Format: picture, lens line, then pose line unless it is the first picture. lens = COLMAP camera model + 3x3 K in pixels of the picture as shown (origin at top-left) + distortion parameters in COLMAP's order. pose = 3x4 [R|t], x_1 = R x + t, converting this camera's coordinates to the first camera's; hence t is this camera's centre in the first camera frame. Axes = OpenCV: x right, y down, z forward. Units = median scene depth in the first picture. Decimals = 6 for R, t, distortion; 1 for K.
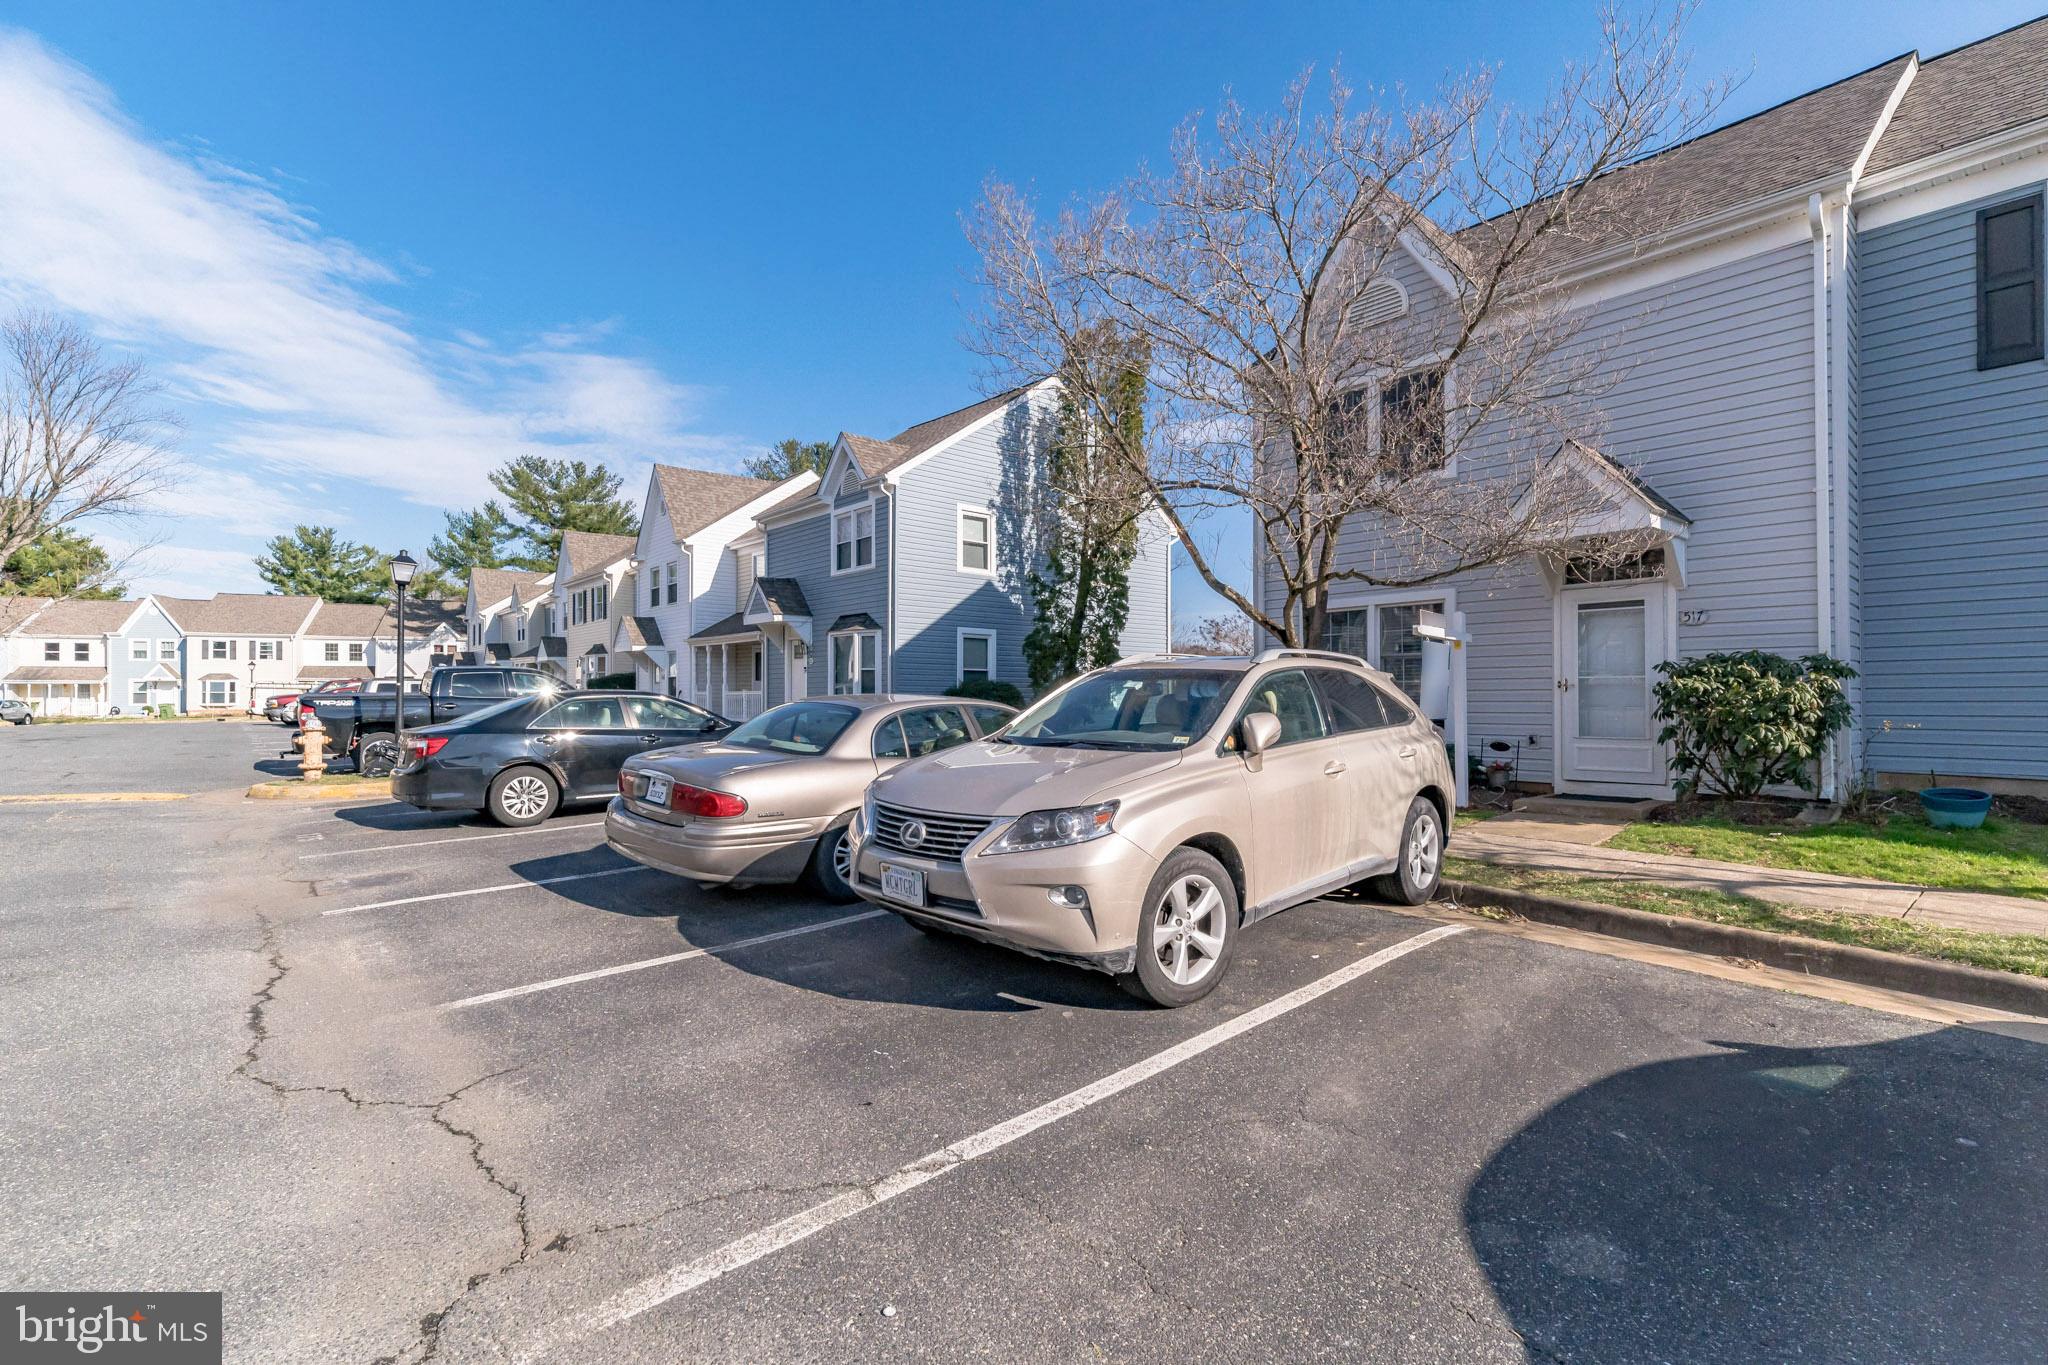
lens RADIAL K [[888.0, 0, 1032.9], [0, 888.0, 691.0], [0, 0, 1]] dist [0.005156, 0.002263]
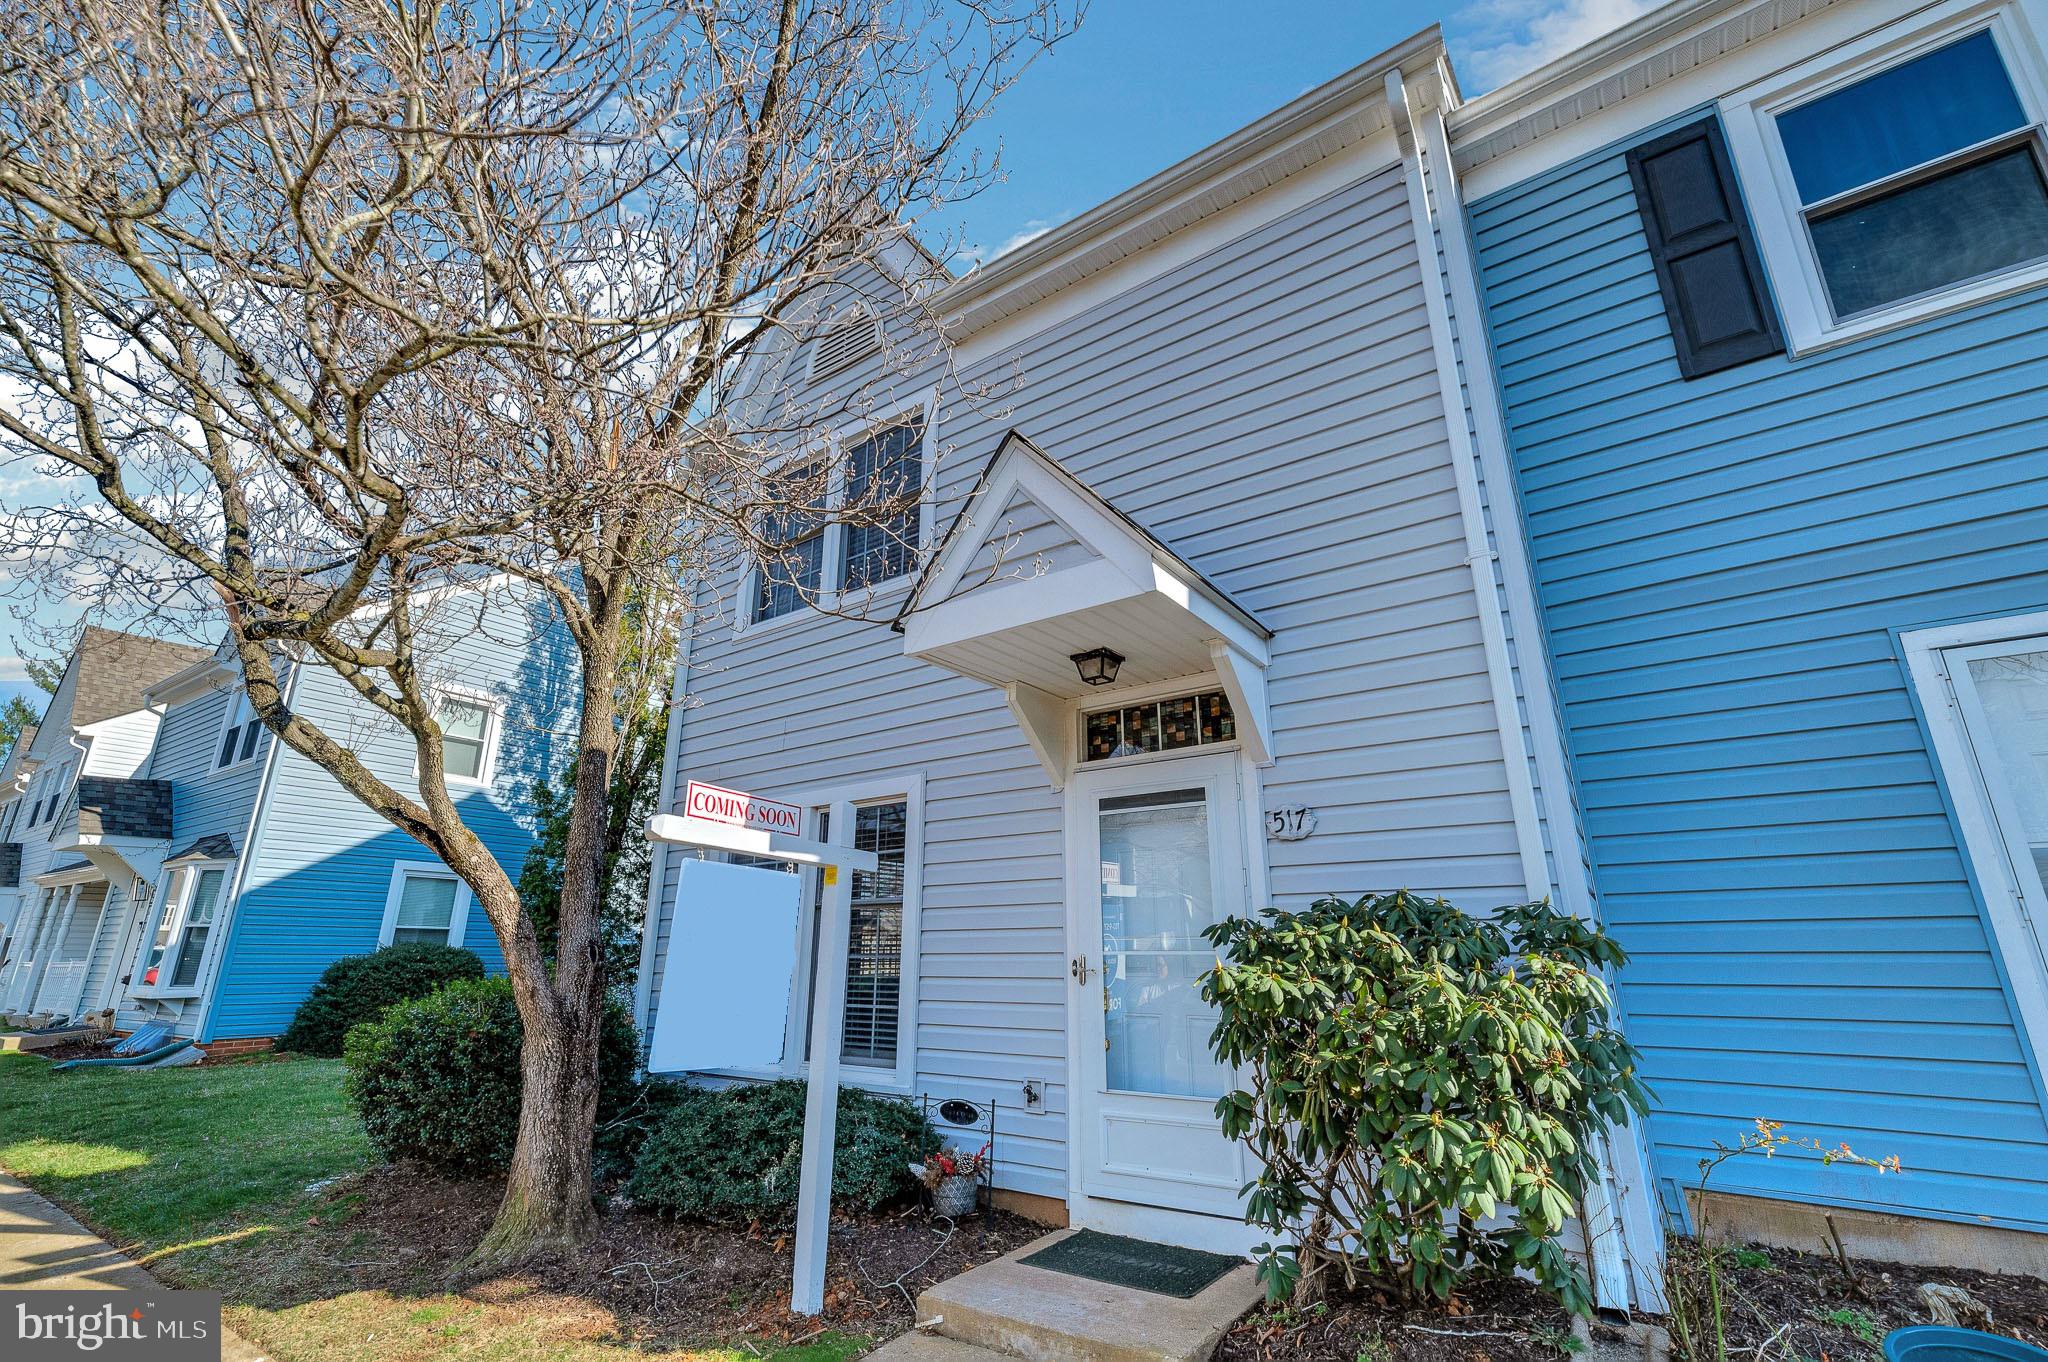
lens RADIAL K [[905.6, 0, 1015.5], [0, 905.6, 678.1], [0, 0, 1]] dist [0.006933, -0.000076]
pose [[0.969535, 0.071814, 0.234191, 0.505506], [-0.001080, 0.957304, -0.289082, -0.017968], [-0.244952, 0.280022, 0.928217, 0.596224]]
